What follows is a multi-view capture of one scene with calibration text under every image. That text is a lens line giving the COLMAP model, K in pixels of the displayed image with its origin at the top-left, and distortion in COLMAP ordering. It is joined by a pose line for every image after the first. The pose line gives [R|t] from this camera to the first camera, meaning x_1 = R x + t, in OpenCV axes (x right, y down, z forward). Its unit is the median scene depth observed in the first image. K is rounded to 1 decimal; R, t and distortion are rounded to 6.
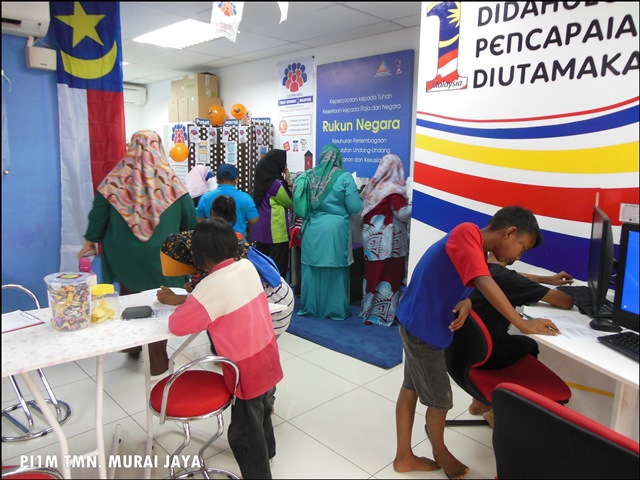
lens RADIAL K [[481.0, 0, 317.3], [0, 481.0, 242.3], [0, 0, 1]] dist [-0.037241, 0.040237]
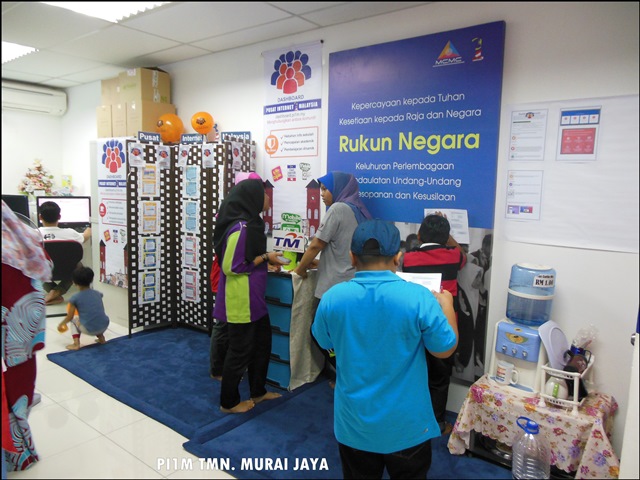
lens RADIAL K [[481.0, 0, 317.3], [0, 481.0, 242.3], [0, 0, 1]] dist [-0.037241, 0.040237]
pose [[0.992528, -0.012905, 0.121334, -0.087341], [0.018742, 0.998715, -0.047088, -0.065646], [-0.120571, 0.049010, 0.991494, 0.307033]]
